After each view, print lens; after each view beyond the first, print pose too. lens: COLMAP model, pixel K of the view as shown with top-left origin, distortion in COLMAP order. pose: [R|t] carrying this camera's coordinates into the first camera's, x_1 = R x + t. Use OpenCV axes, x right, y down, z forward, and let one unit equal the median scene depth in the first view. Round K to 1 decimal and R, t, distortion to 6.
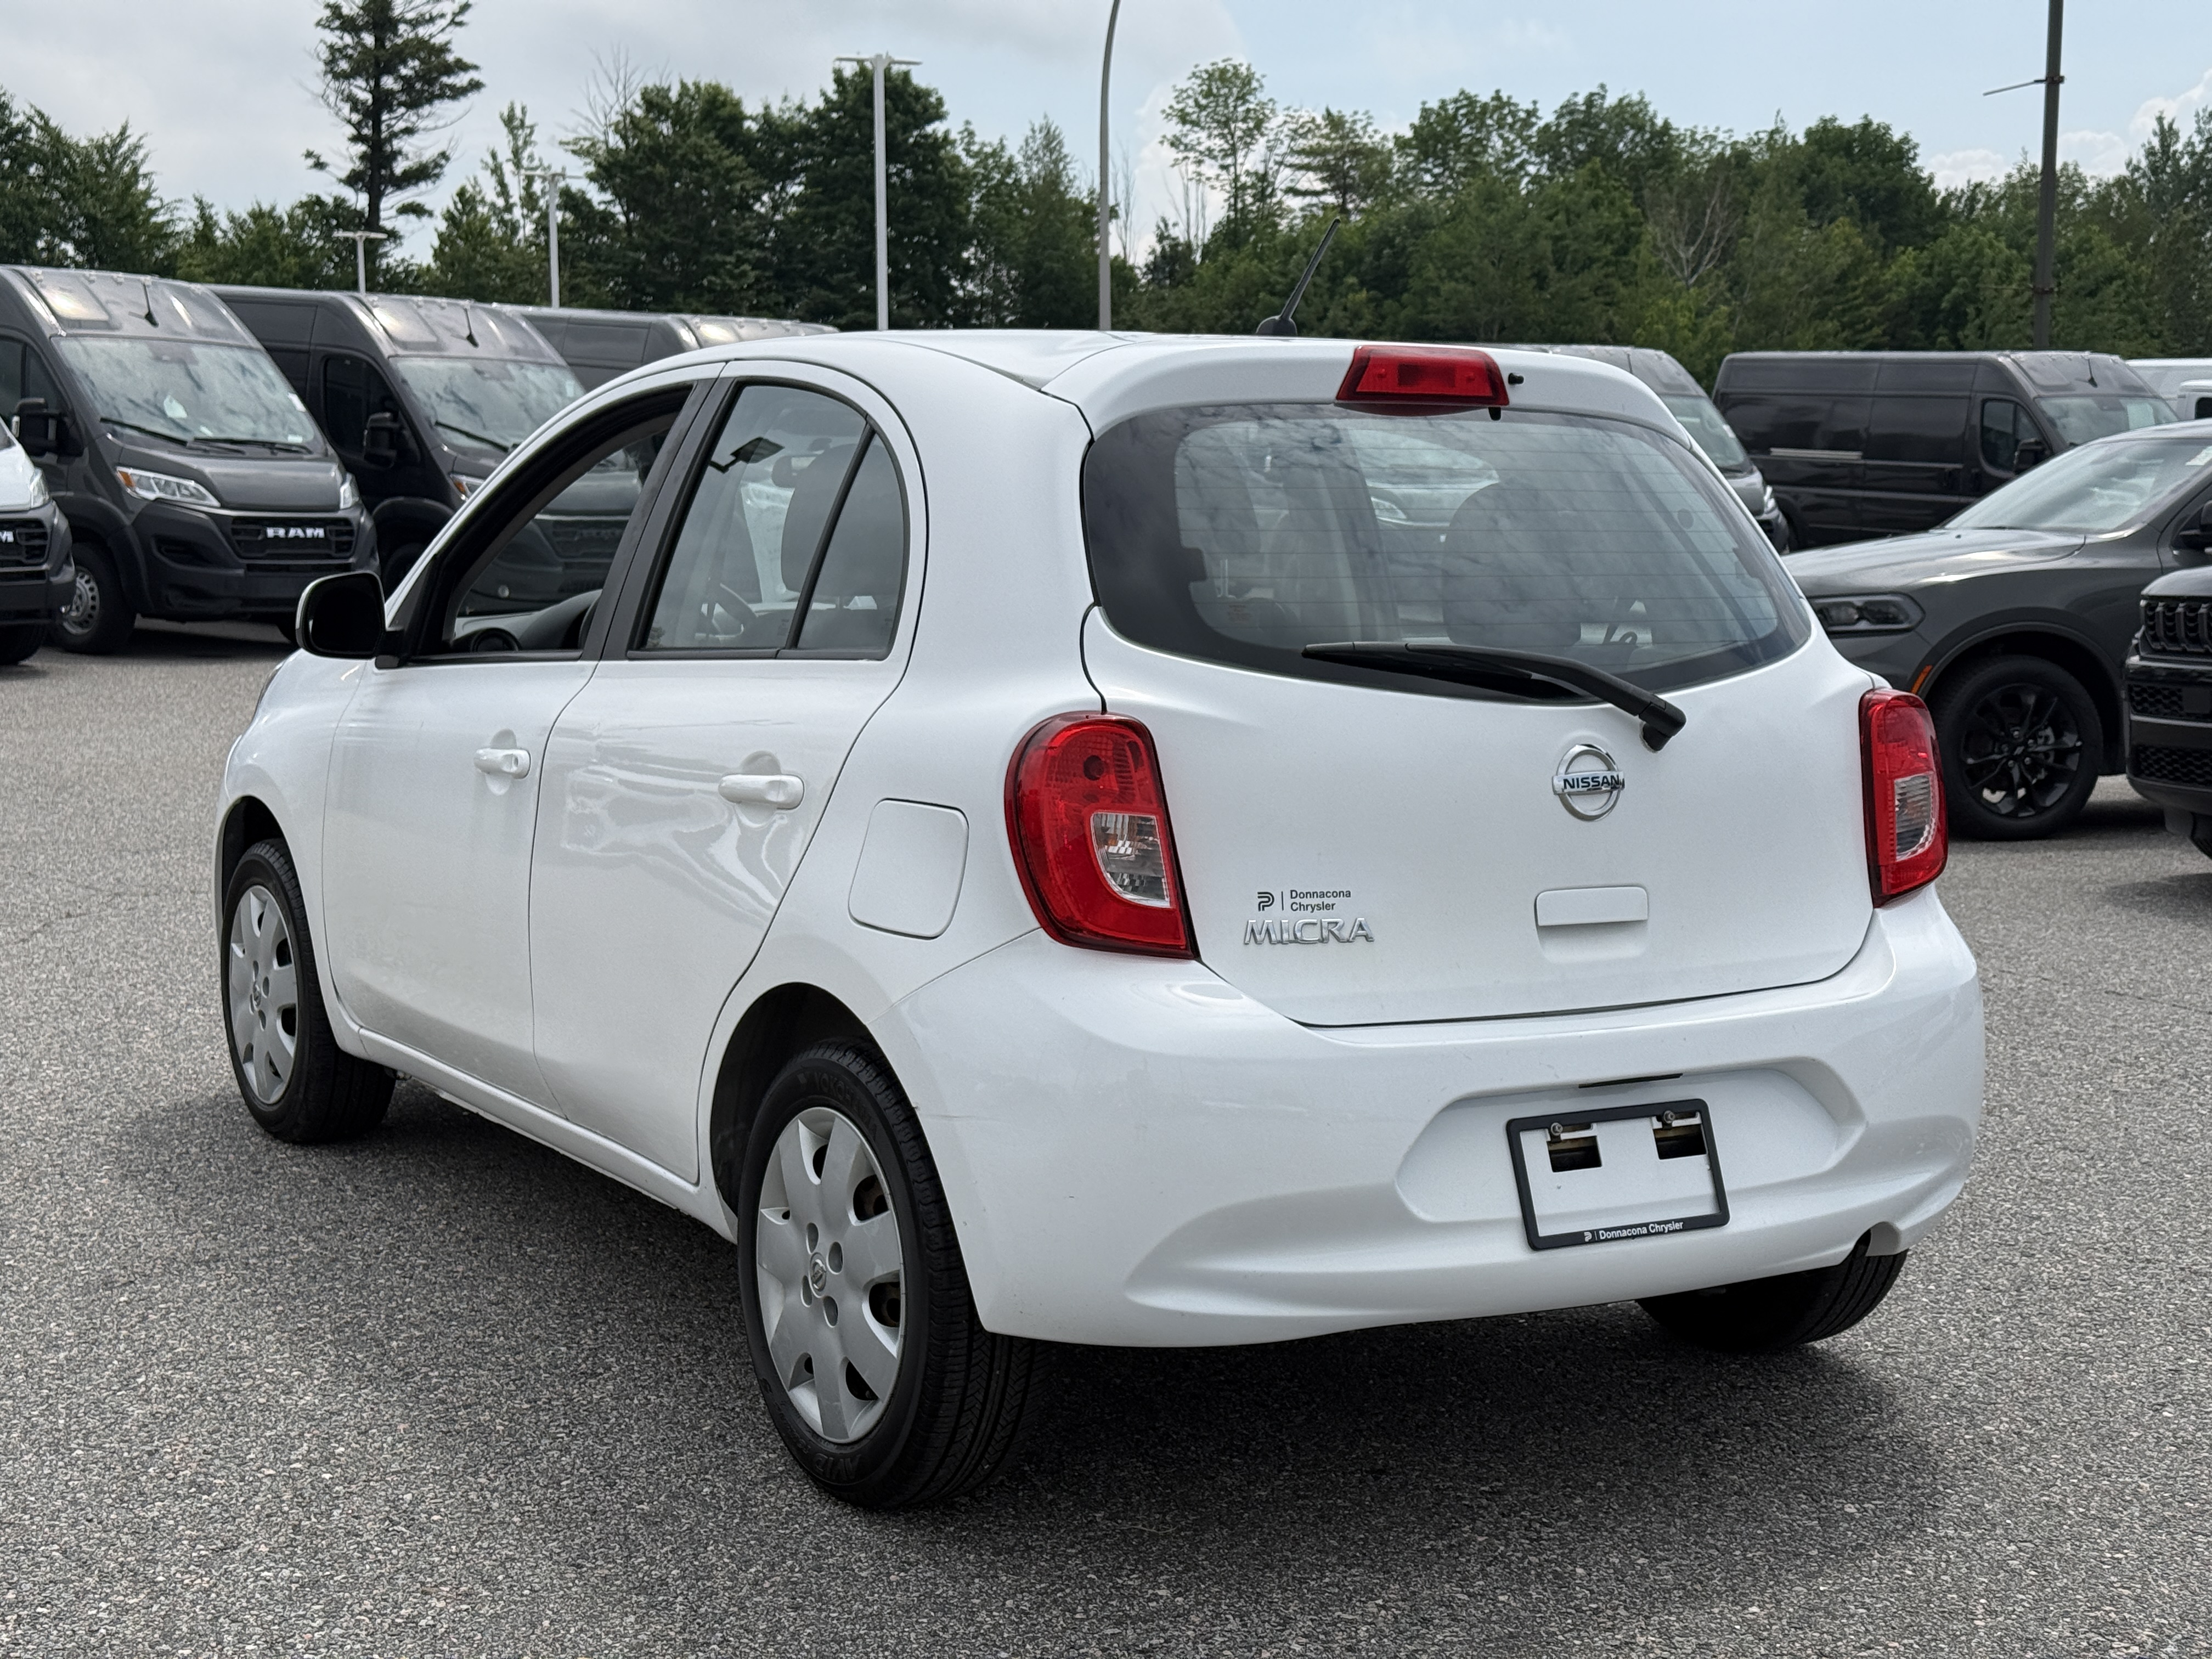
lens RADIAL K [[3159.3, 0, 1120.5], [0, 3159.3, 811.3], [0, 0, 1]] dist [0.108285, 0.000000]
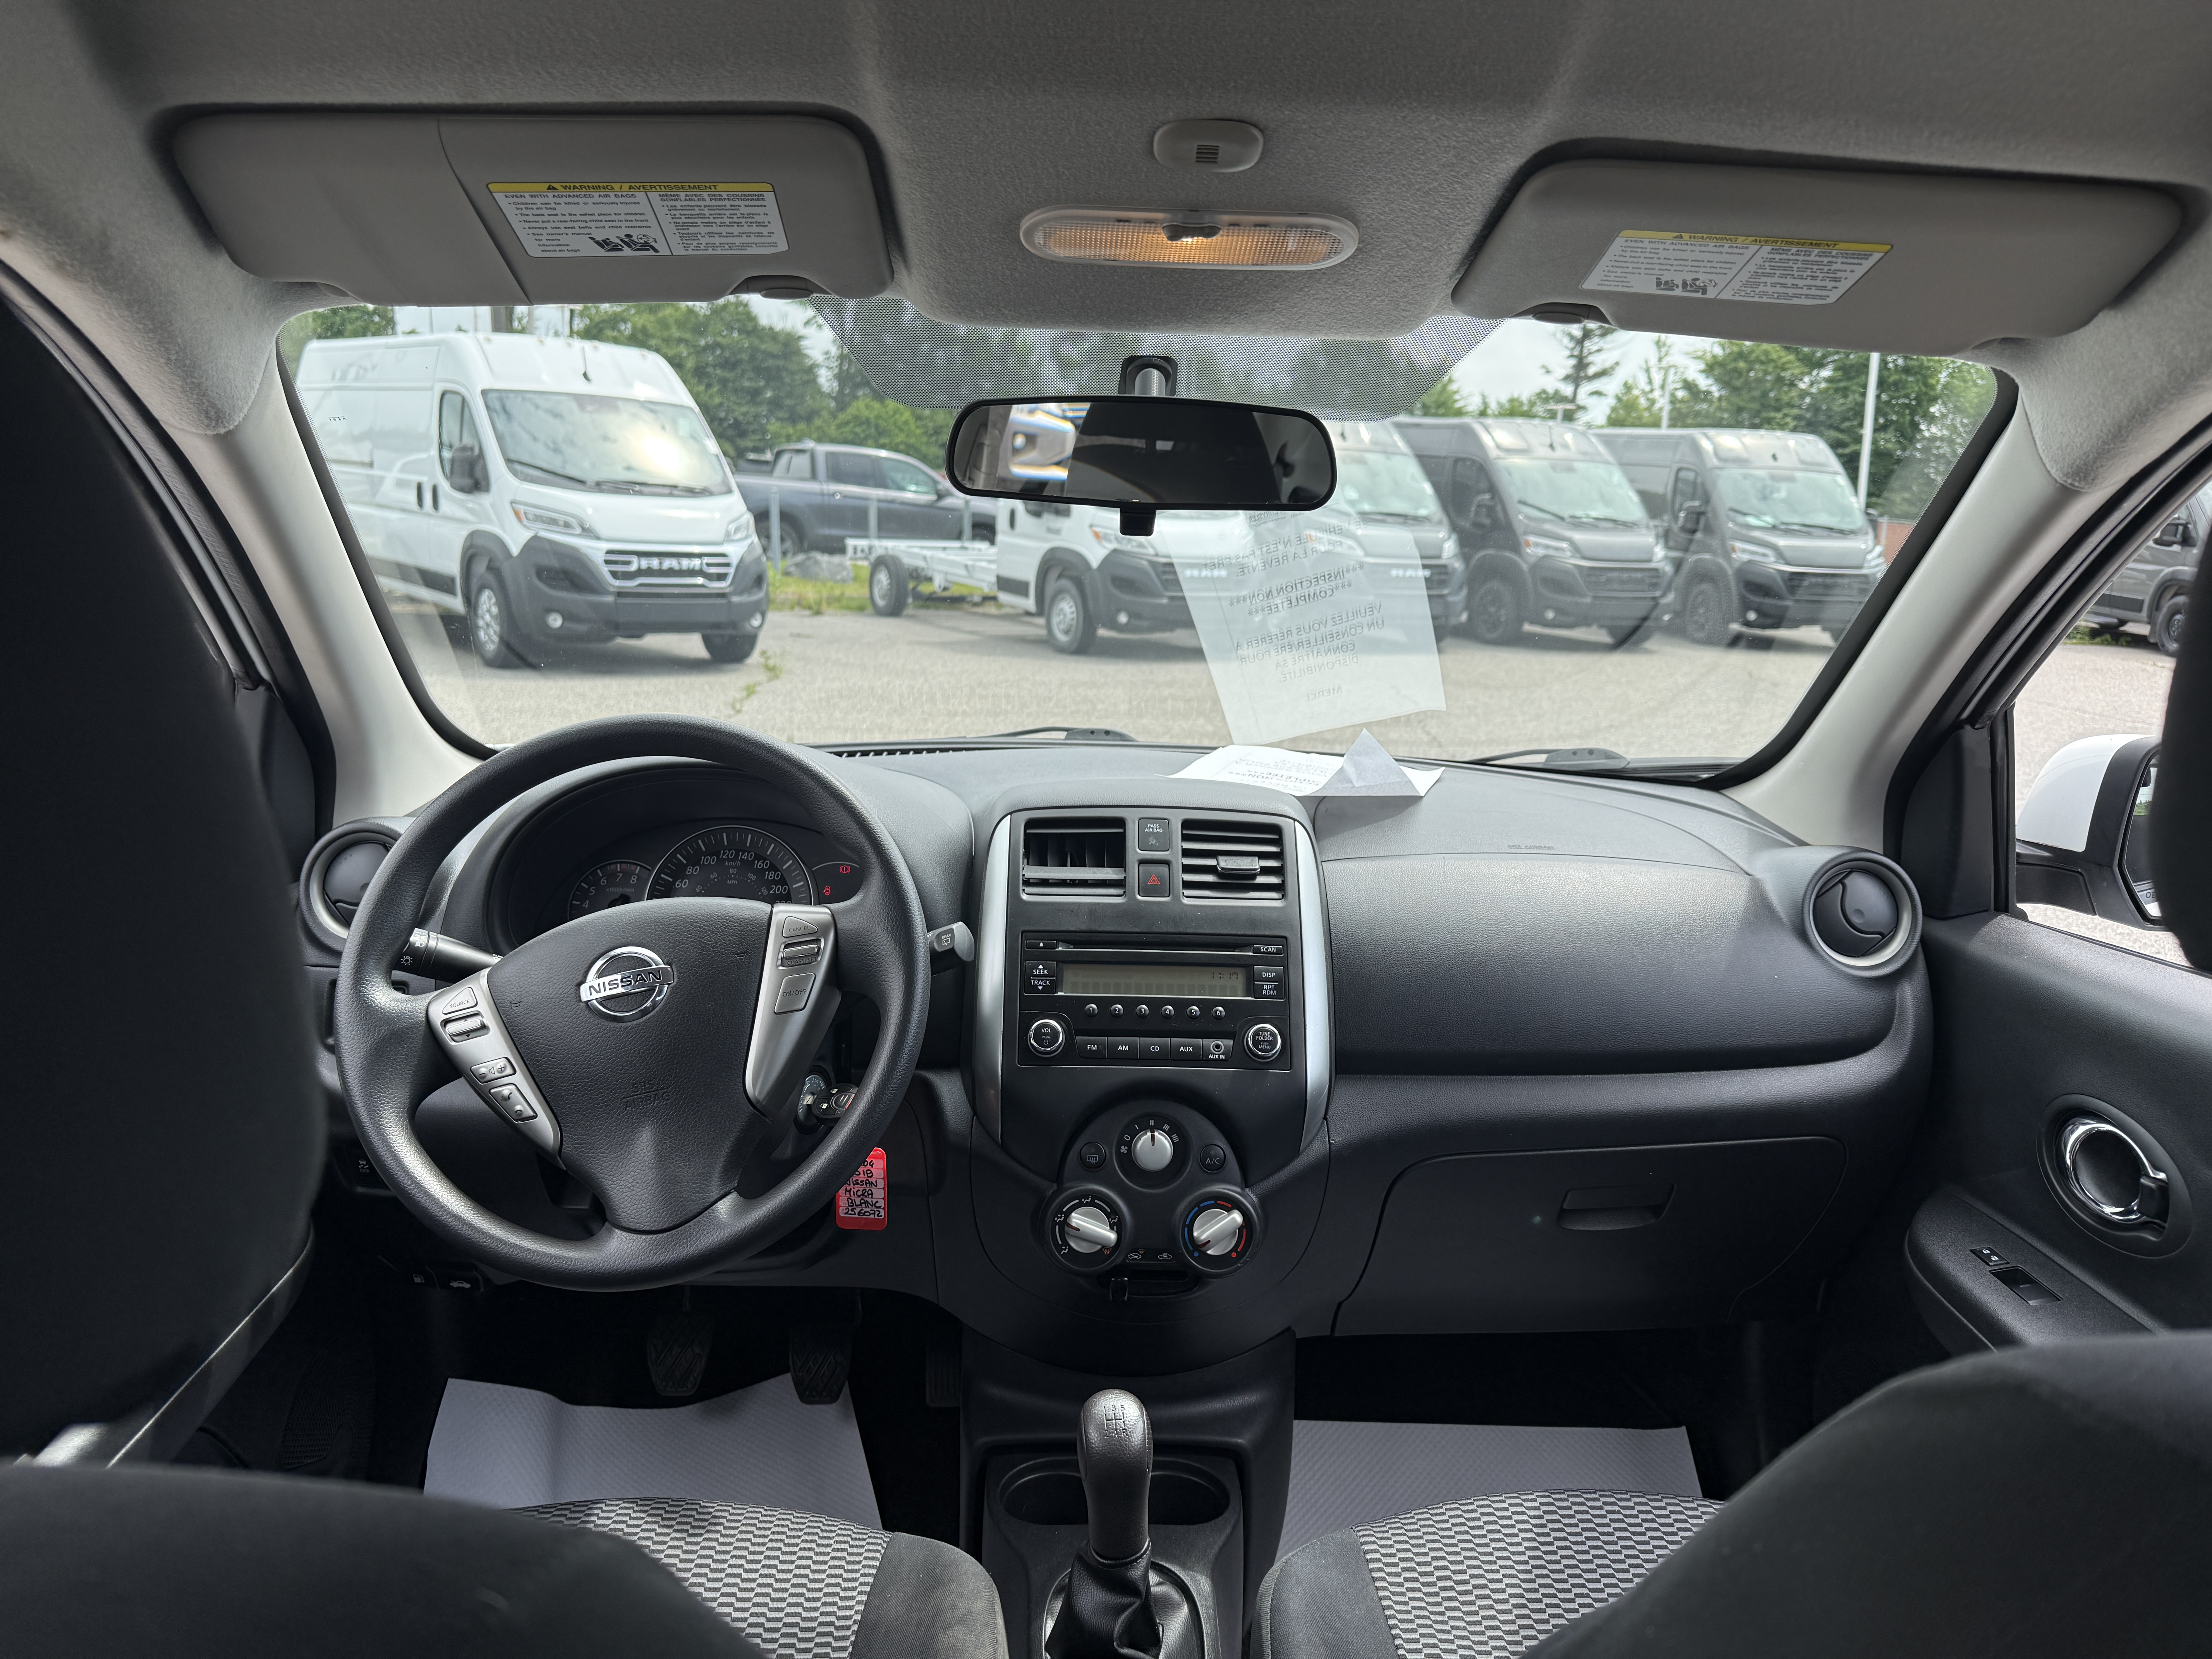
lens RADIAL K [[1579.7, 0, 1102.9], [0, 1579.7, 826.7], [0, 0, 1]] dist [0.039018, -0.058985]
pose [[0.868249, 0.104898, -0.484913, -0.001404], [-0.069143, 0.993438, 0.091101, -0.022899], [0.491288, -0.045570, 0.869804, 0.236412]]
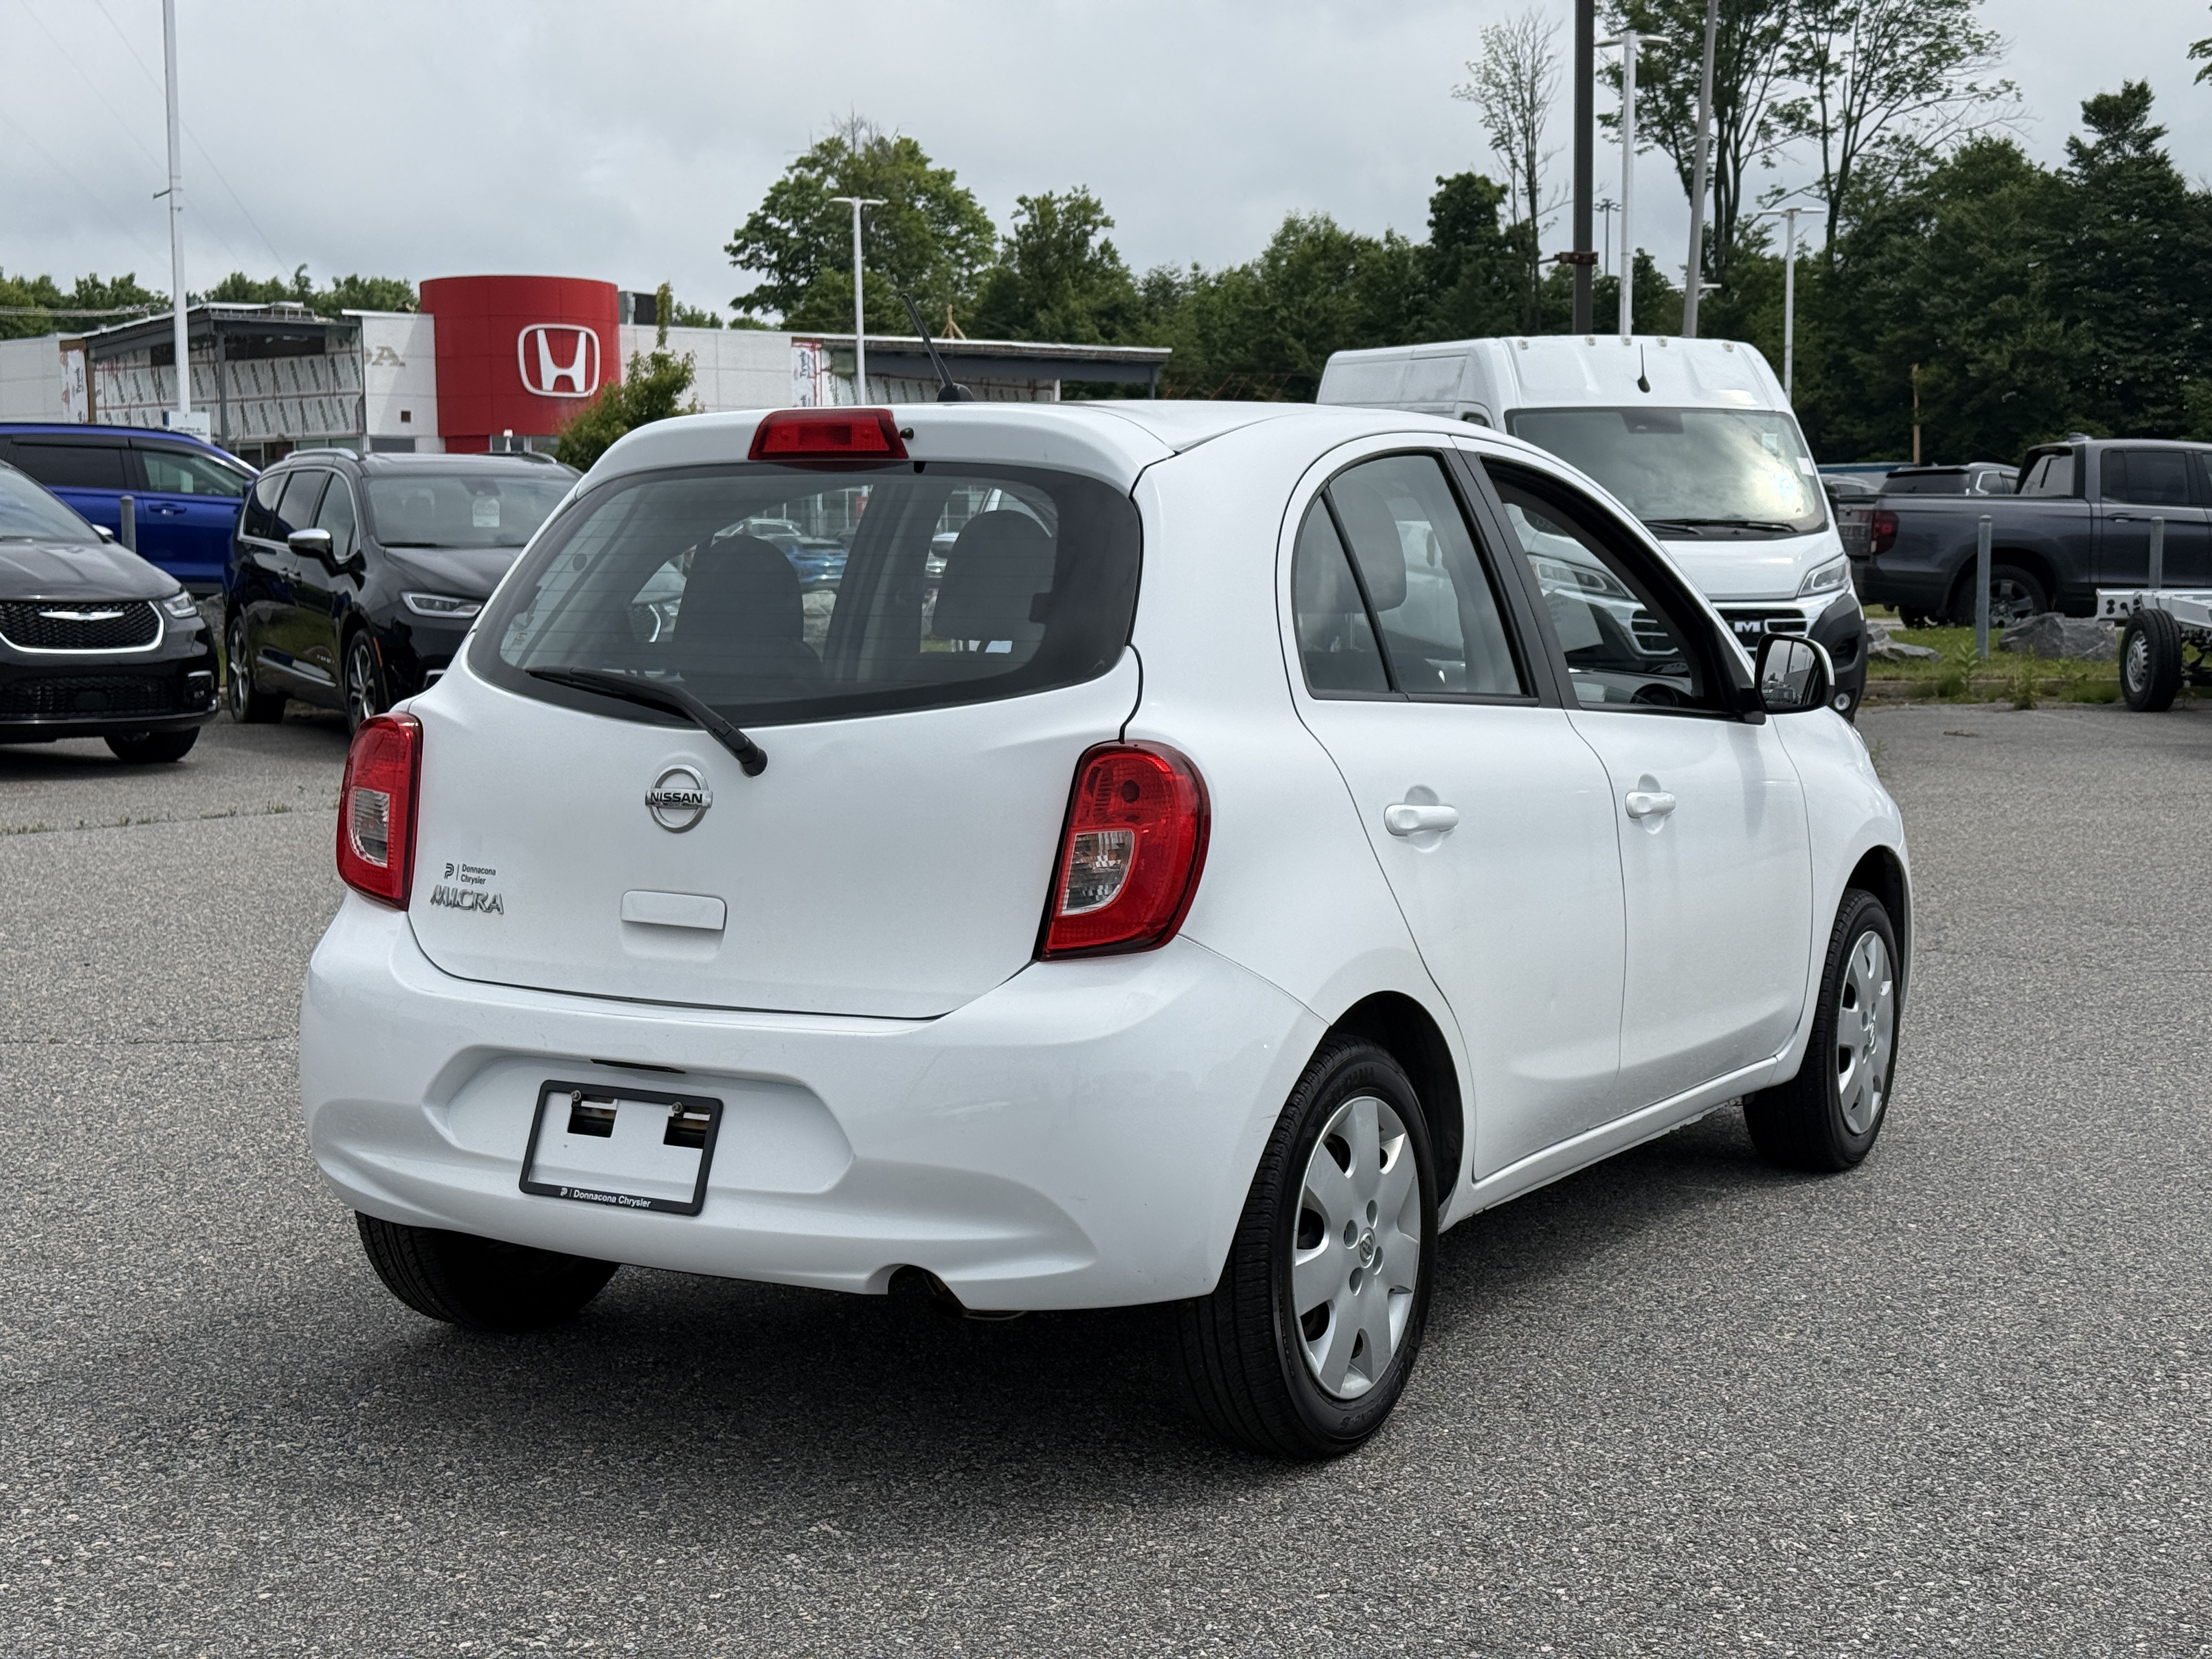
lens RADIAL K [[3159.3, 0, 1070.6], [0, 3159.3, 827.2], [0, 0, 1]] dist [0.108285, 0.000000]
pose [[0.471344, 0.064111, -0.879616, 0.230659], [-0.088152, 0.995785, 0.025342, -0.007617], [0.877533, 0.065595, 0.475009, 0.115551]]
